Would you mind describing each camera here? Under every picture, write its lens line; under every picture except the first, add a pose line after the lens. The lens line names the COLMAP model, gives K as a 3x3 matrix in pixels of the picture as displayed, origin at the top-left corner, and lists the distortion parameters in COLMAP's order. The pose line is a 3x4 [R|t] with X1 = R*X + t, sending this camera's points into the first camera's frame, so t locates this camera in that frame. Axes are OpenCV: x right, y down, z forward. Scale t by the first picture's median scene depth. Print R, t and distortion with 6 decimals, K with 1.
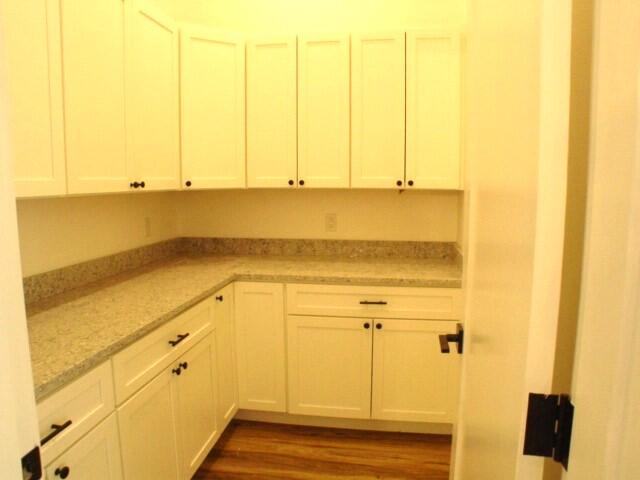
lens RADIAL K [[474.7, 0, 320.6], [0, 474.7, 244.3], [0, 0, 1]] dist [-0.155182, 0.042033]
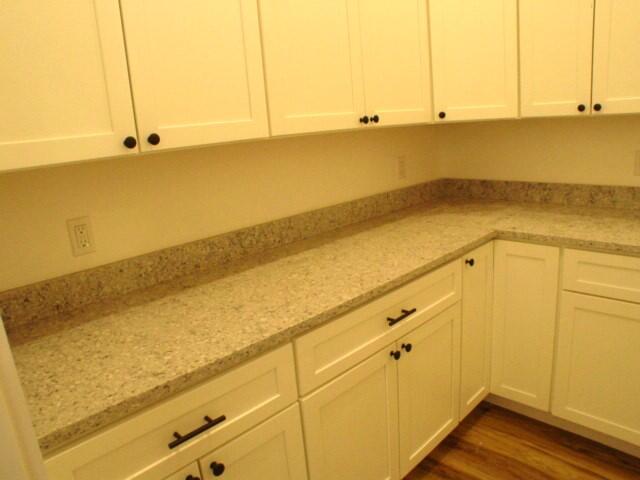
lens RADIAL K [[474.7, 0, 320.0], [0, 474.7, 240.8], [0, 0, 1]] dist [-0.155182, 0.042033]
pose [[0.808010, 0.084774, -0.583038, 0.034908], [-0.002265, 0.990034, 0.140813, -0.029748], [0.589165, -0.112458, 0.800149, 0.235421]]
